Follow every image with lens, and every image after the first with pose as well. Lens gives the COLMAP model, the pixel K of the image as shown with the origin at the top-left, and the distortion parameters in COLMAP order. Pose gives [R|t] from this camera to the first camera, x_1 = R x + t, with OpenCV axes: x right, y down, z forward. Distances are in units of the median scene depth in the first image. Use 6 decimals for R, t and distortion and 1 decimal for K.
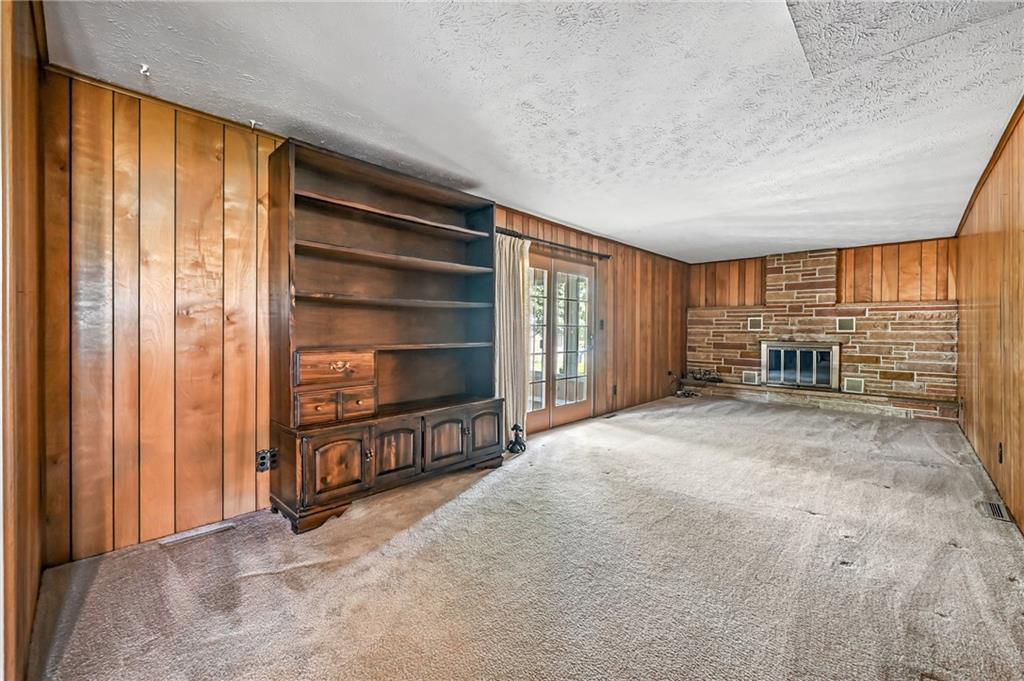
lens RADIAL K [[418.2, 0, 513.5], [0, 418.2, 336.0], [0, 0, 1]] dist [-0.001412, 0.000161]
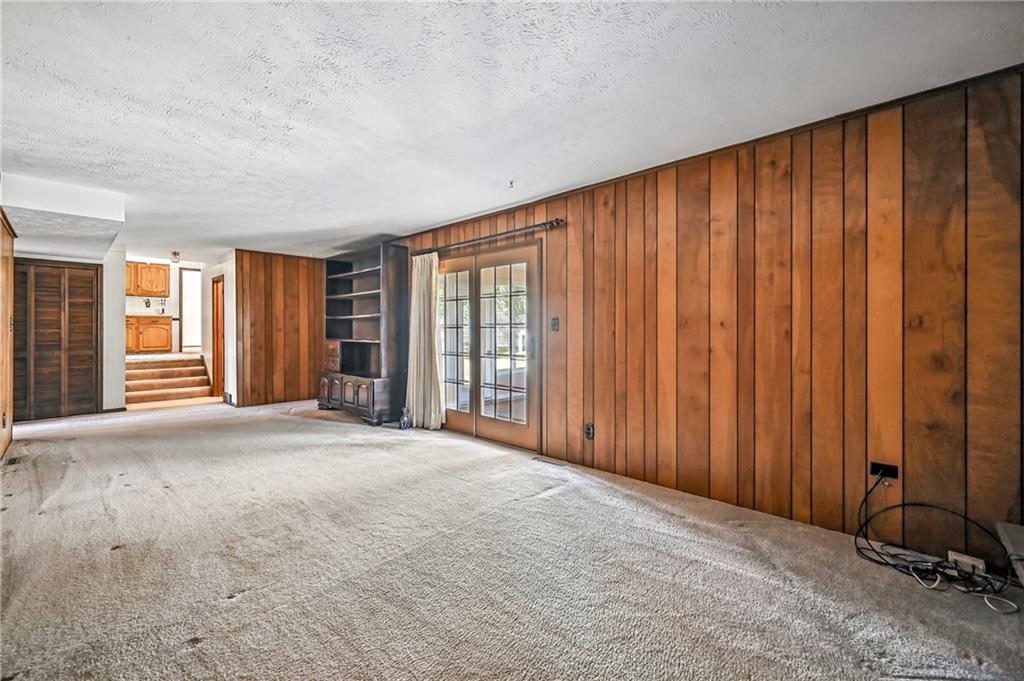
lens RADIAL K [[418.2, 0, 513.5], [0, 418.2, 336.0], [0, 0, 1]] dist [-0.001412, 0.000161]
pose [[0.006439, 0.000166, -0.999979, 0.958704], [-0.029127, 0.999576, -0.000021, -0.006387], [0.999555, 0.029126, 0.006442, 0.999127]]
